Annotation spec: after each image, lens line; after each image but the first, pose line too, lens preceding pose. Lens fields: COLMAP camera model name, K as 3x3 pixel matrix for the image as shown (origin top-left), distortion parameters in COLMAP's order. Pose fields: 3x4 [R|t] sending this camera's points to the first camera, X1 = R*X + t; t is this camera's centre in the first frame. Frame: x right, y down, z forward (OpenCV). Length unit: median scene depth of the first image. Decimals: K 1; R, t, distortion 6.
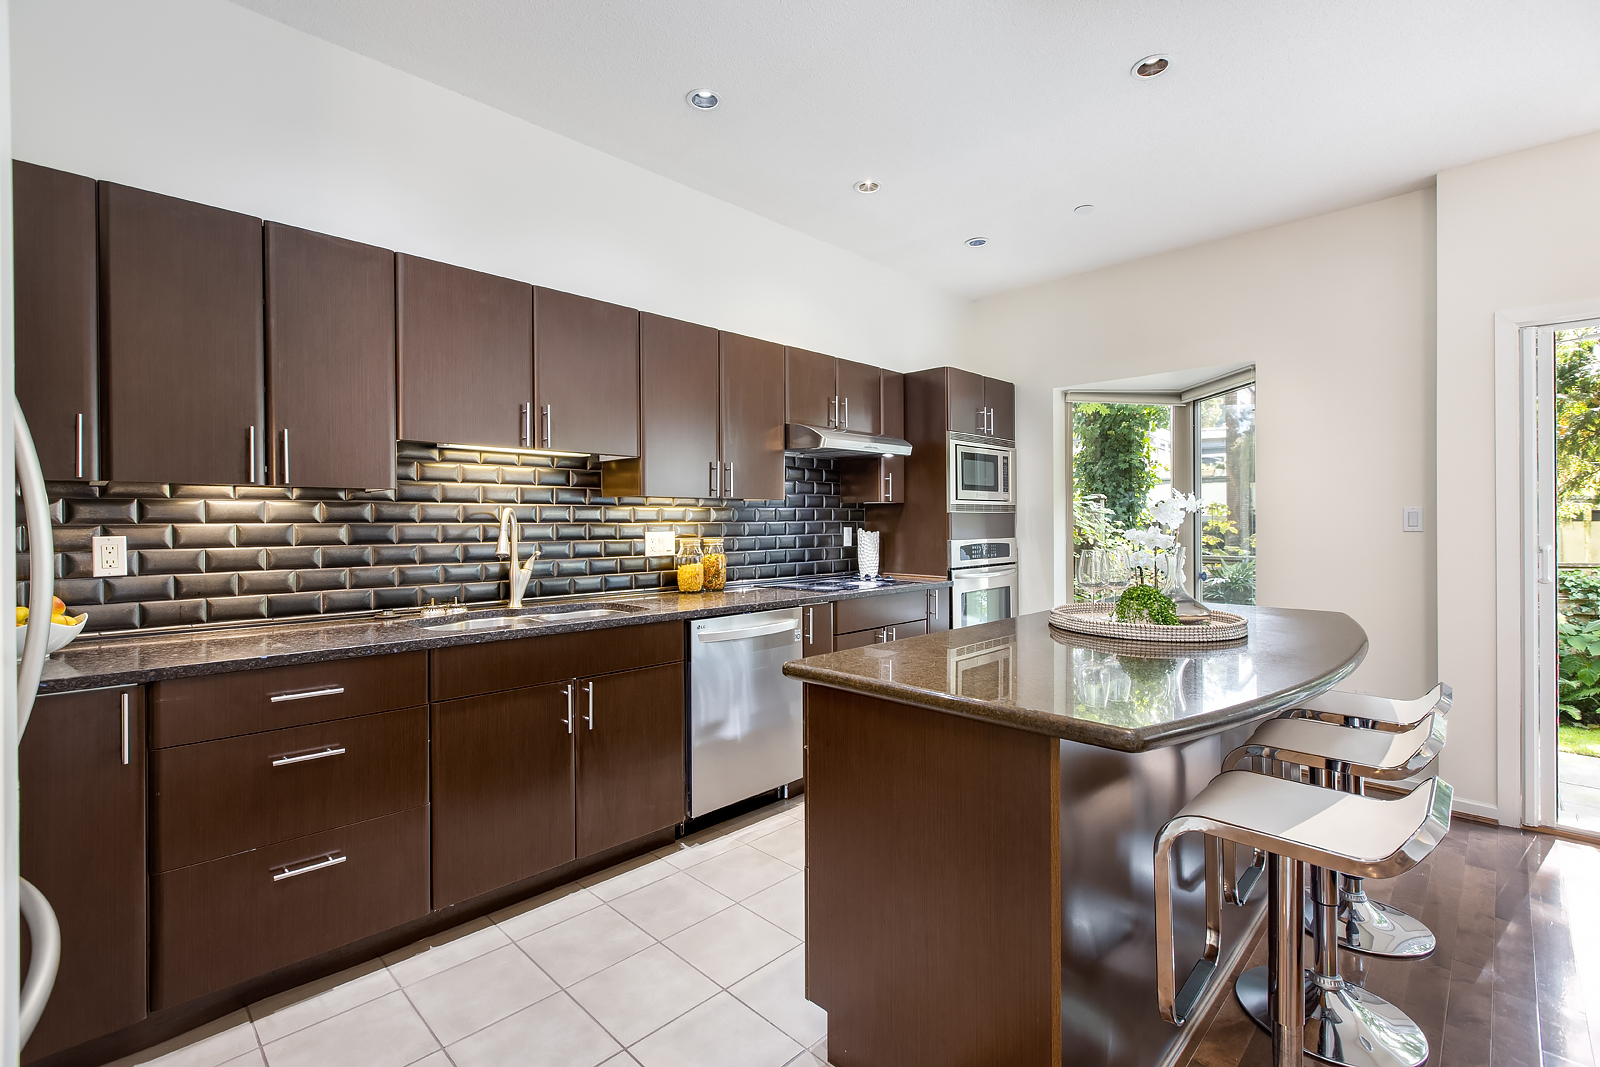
lens RADIAL K [[709.5, 0, 806.0], [0, 709.5, 520.5], [0, 0, 1]] dist [-0.003836, -0.000659]
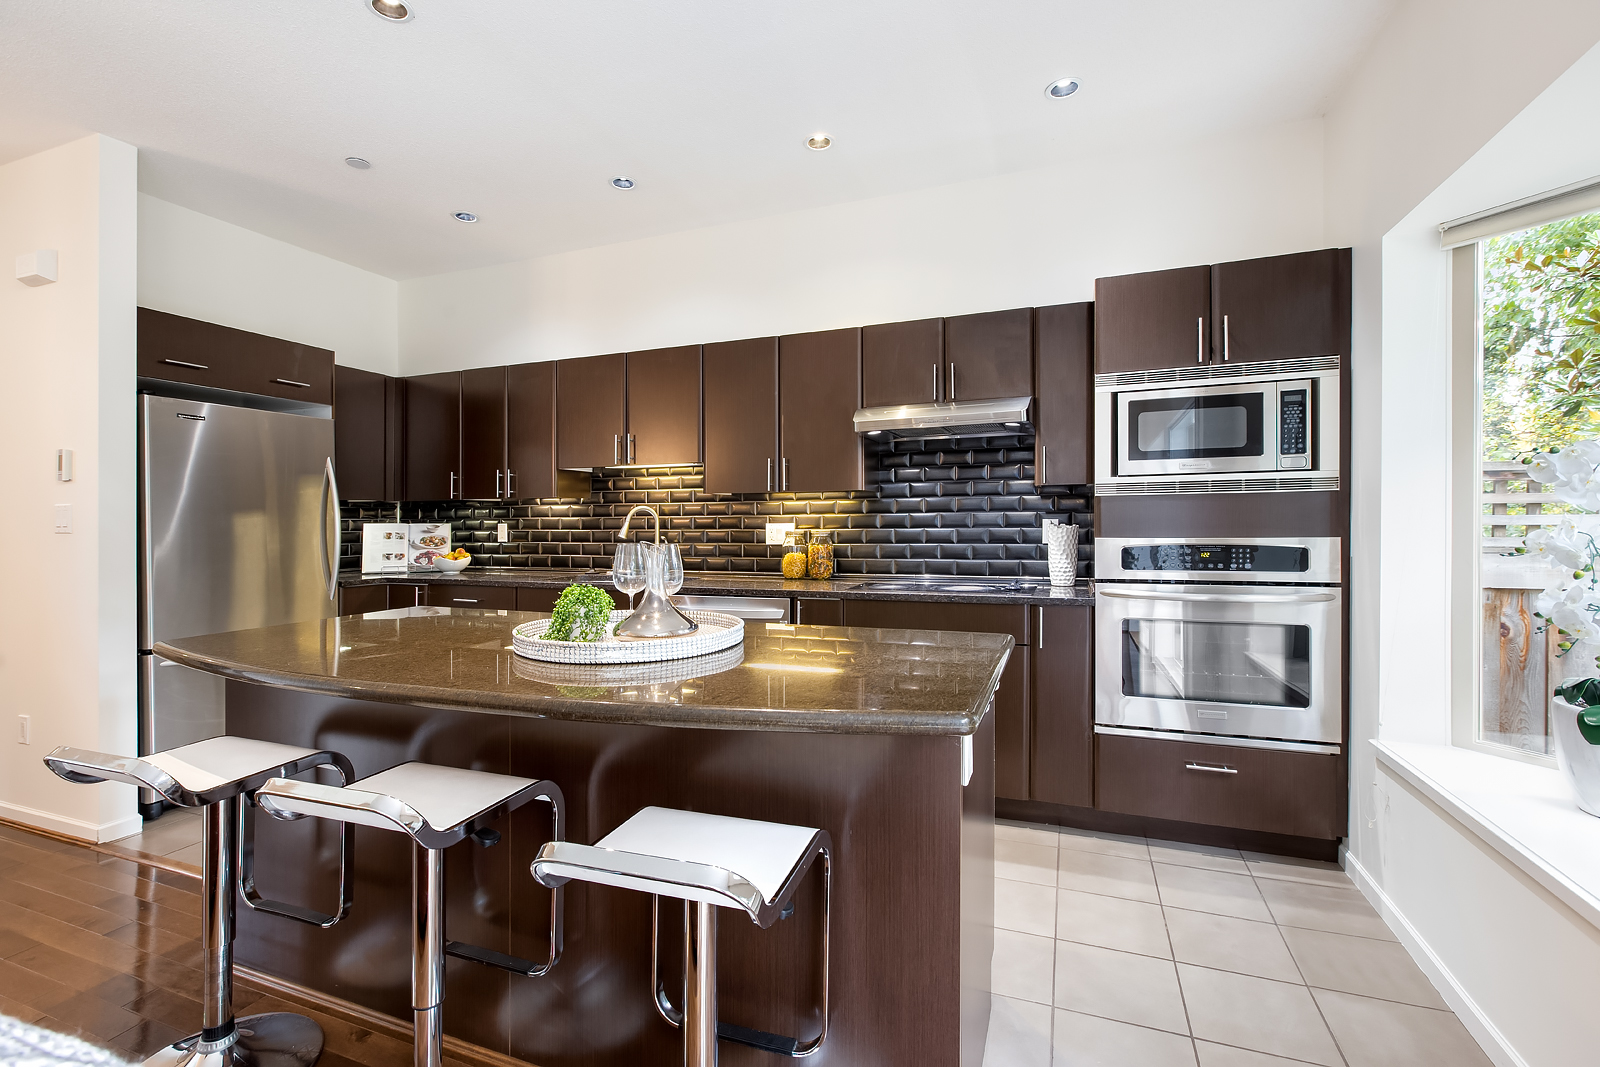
lens RADIAL K [[709.5, 0, 785.5], [0, 709.5, 531.5], [0, 0, 1]] dist [-0.003836, -0.000659]
pose [[0.394379, 0.016167, -0.918806, 0.744323], [0.009460, 0.999721, 0.021652, 0.004737], [0.918899, -0.017231, 0.394115, 0.495466]]
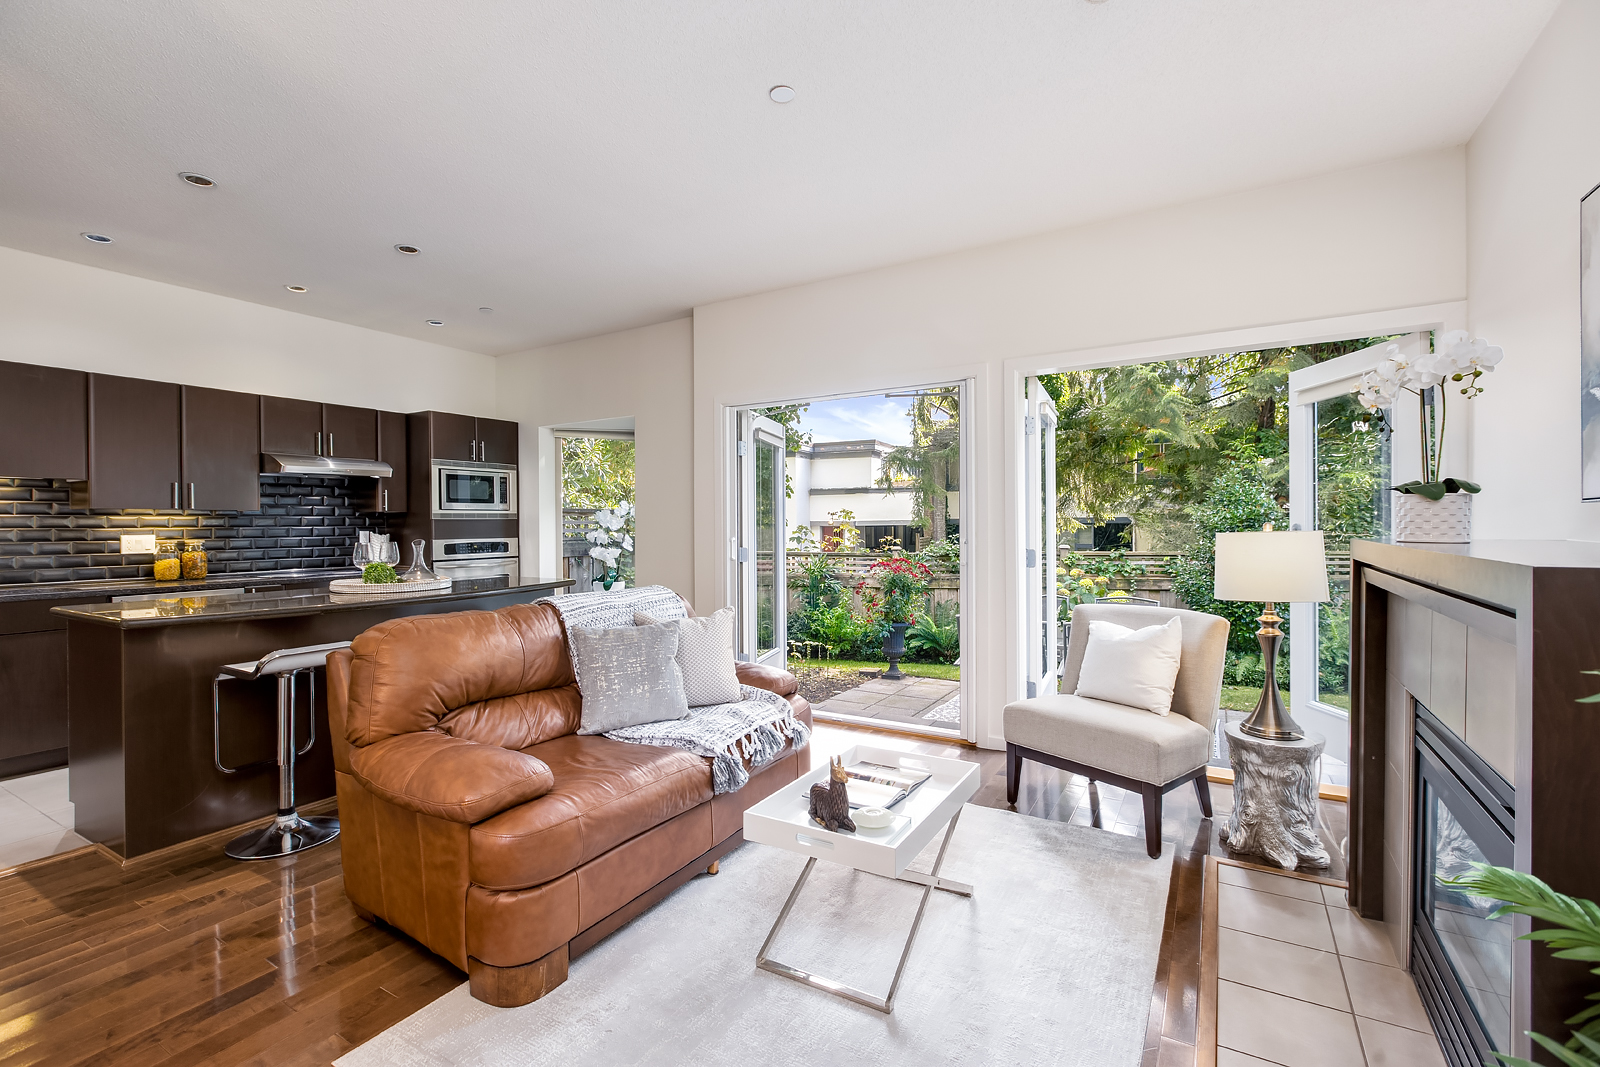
lens RADIAL K [[709.5, 0, 805.2], [0, 709.5, 539.1], [0, 0, 1]] dist [-0.003836, -0.000659]
pose [[0.968262, -0.011693, 0.249665, 0.584588], [0.007619, 0.999822, 0.017277, 0.008824], [-0.249823, -0.014826, 0.968178, -0.506124]]
